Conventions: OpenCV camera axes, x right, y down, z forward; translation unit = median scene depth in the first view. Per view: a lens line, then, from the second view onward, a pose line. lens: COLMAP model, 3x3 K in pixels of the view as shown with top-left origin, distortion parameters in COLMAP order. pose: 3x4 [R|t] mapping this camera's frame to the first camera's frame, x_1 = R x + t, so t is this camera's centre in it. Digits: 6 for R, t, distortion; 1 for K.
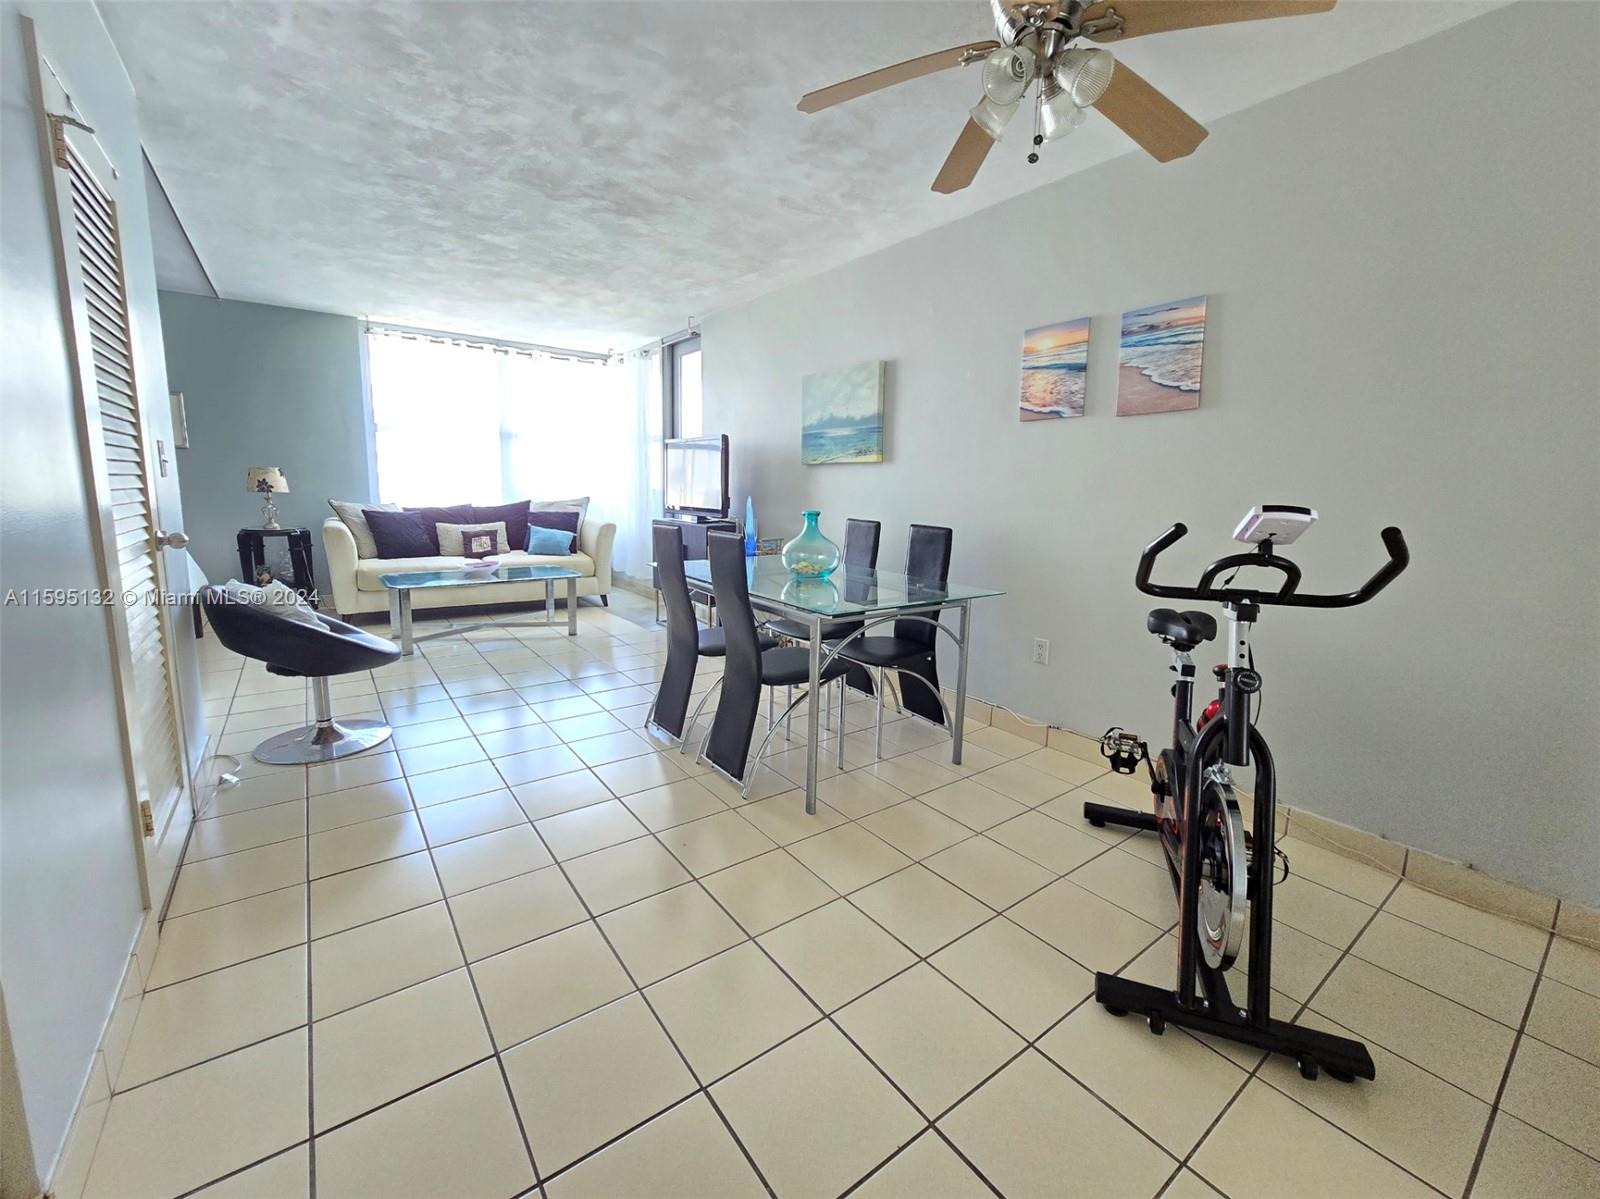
lens RADIAL K [[657.7, 0, 793.7], [0, 657.7, 581.1], [0, 0, 1]] dist [-0.002085, -0.000330]
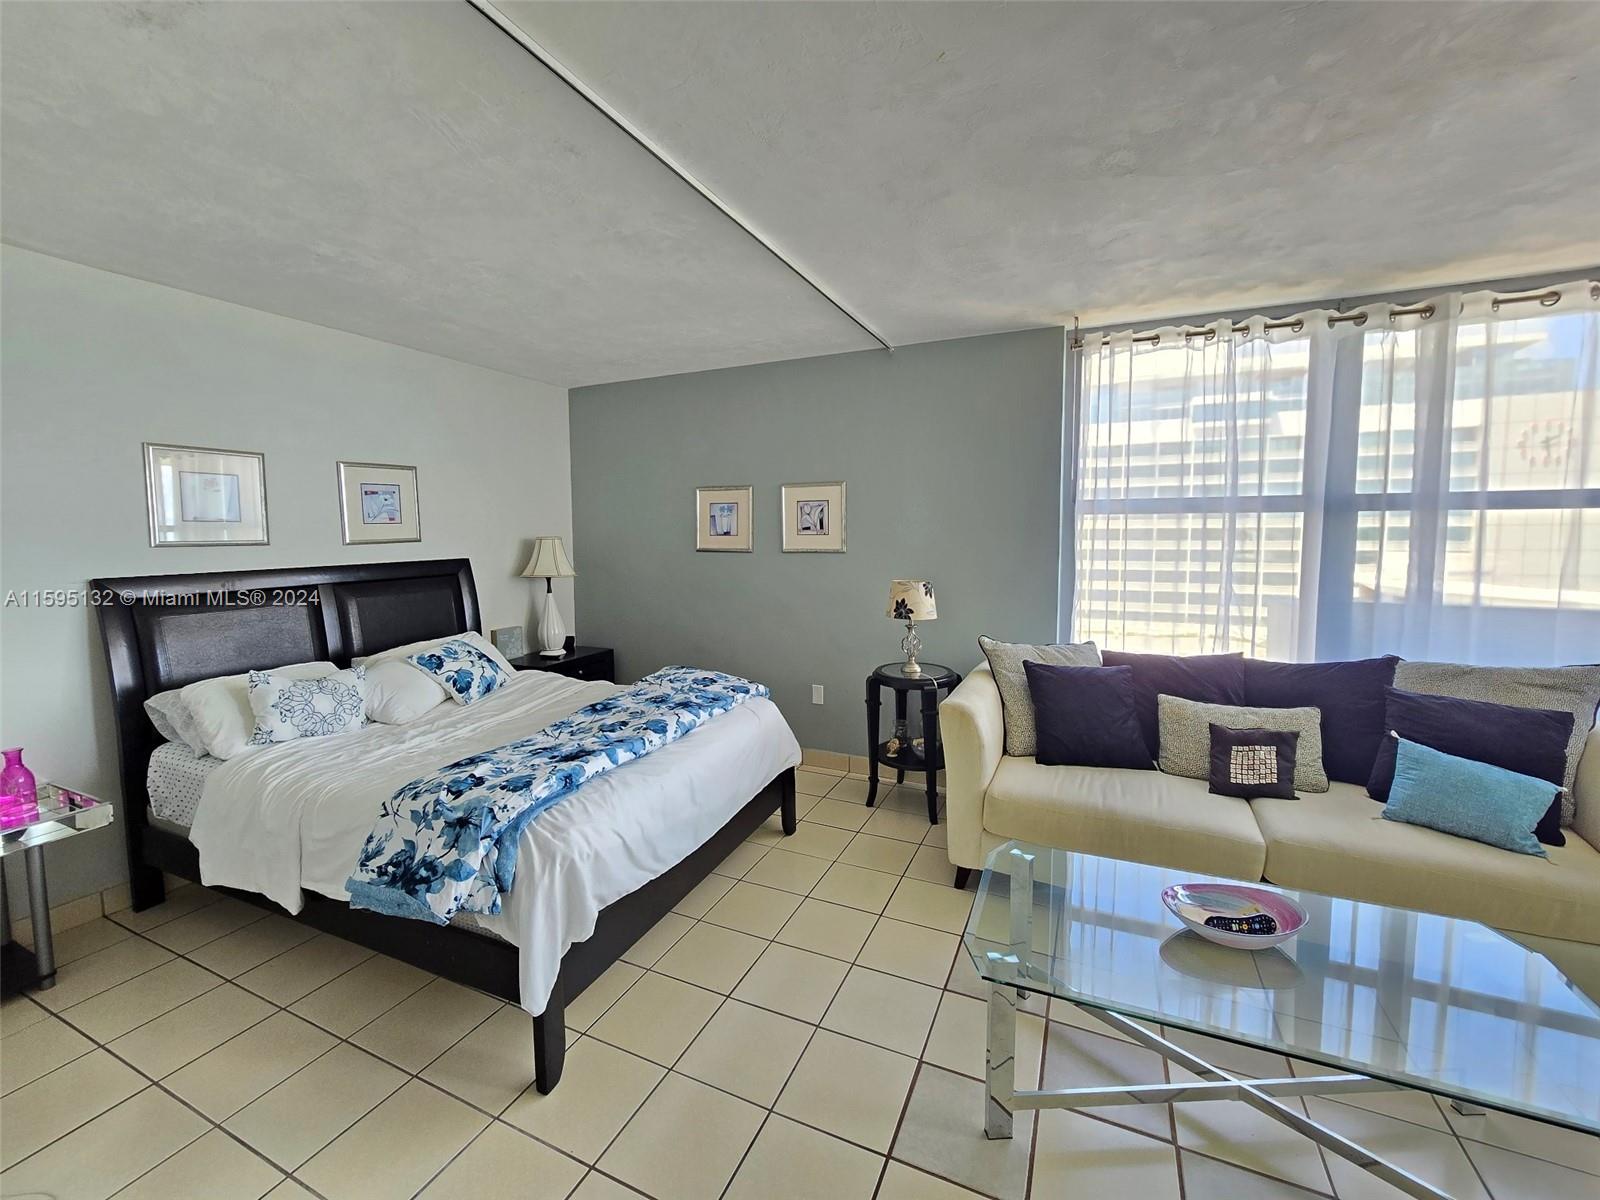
lens RADIAL K [[657.7, 0, 793.7], [0, 657.7, 581.6], [0, 0, 1]] dist [-0.002085, -0.000330]
pose [[0.488283, 0.047099, -0.871413, -0.251407], [-0.112330, 0.993628, -0.009238, -0.138025], [0.865426, 0.102396, 0.490463, 0.512470]]
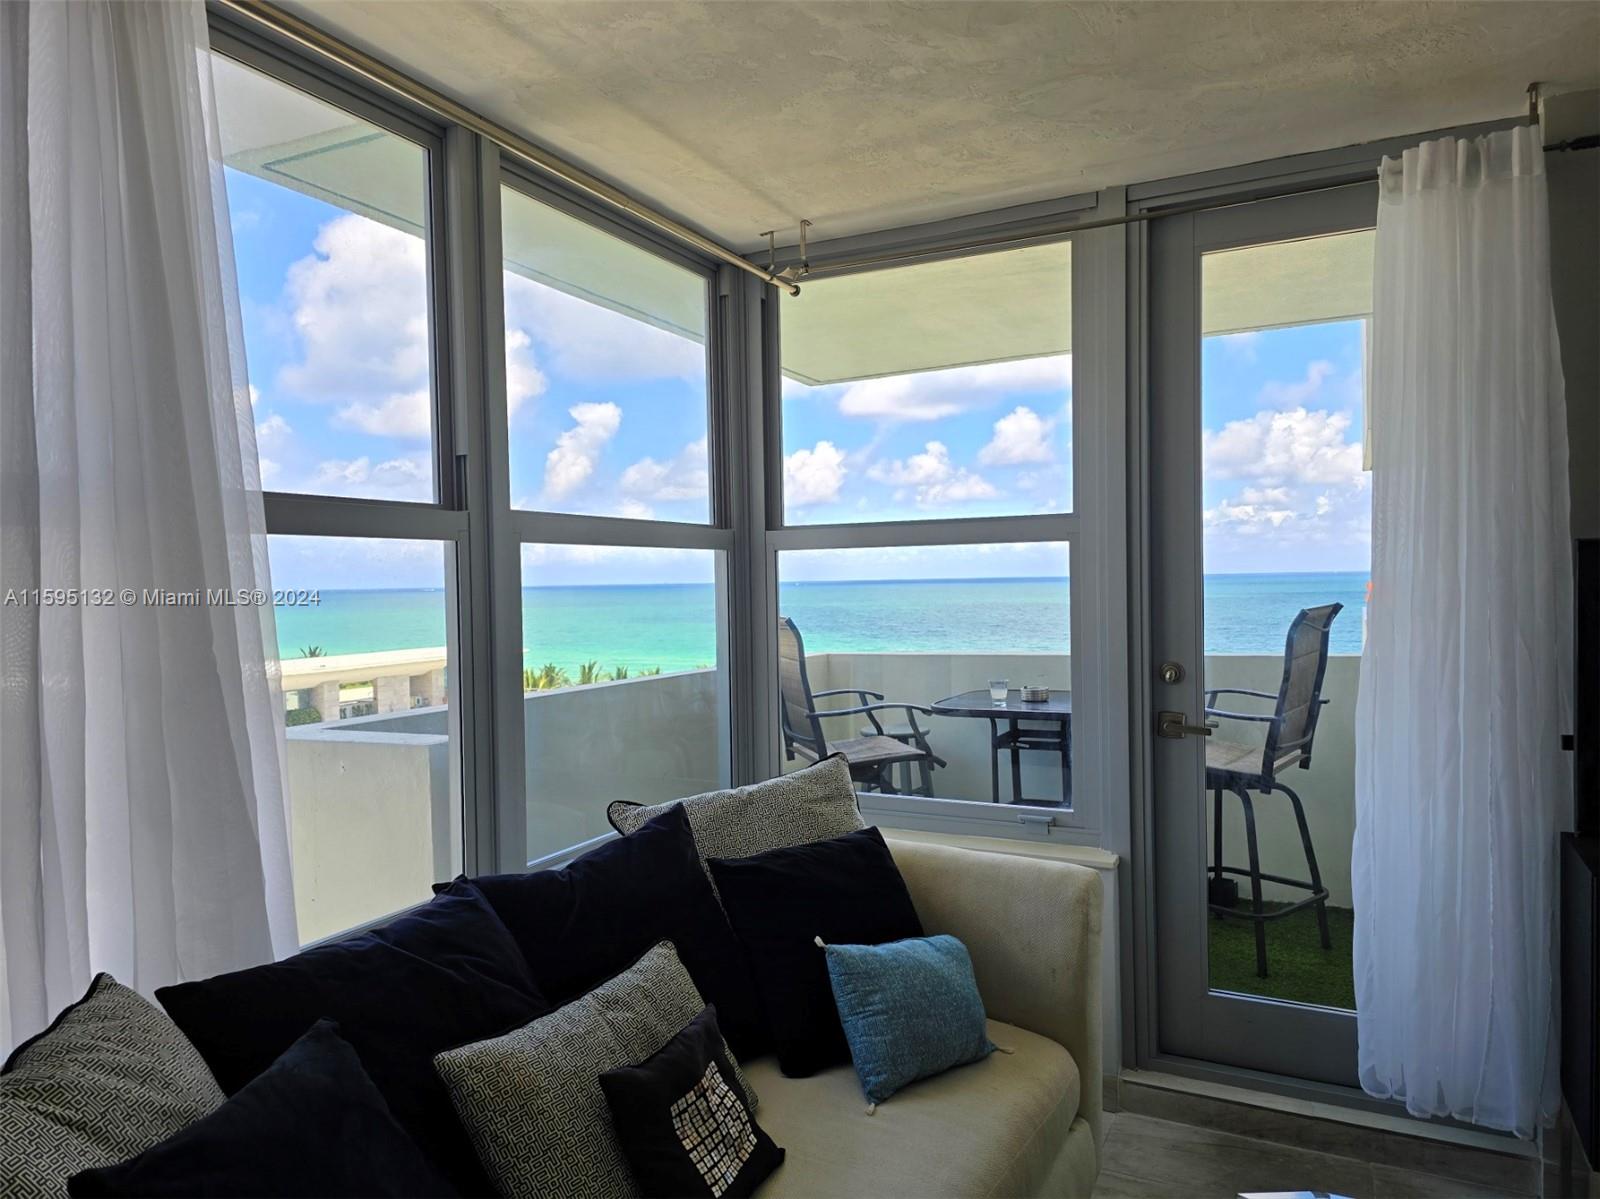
lens RADIAL K [[1068.1, 0, 800.0], [0, 1068.1, 599.5], [0, 0, 1]] dist [0.000666, -0.000097]
pose [[0.890336, -0.041483, 0.453410, -0.578781], [0.099271, 0.989569, -0.104395, -0.166768], [-0.444350, 0.137957, 0.885167, 0.706549]]
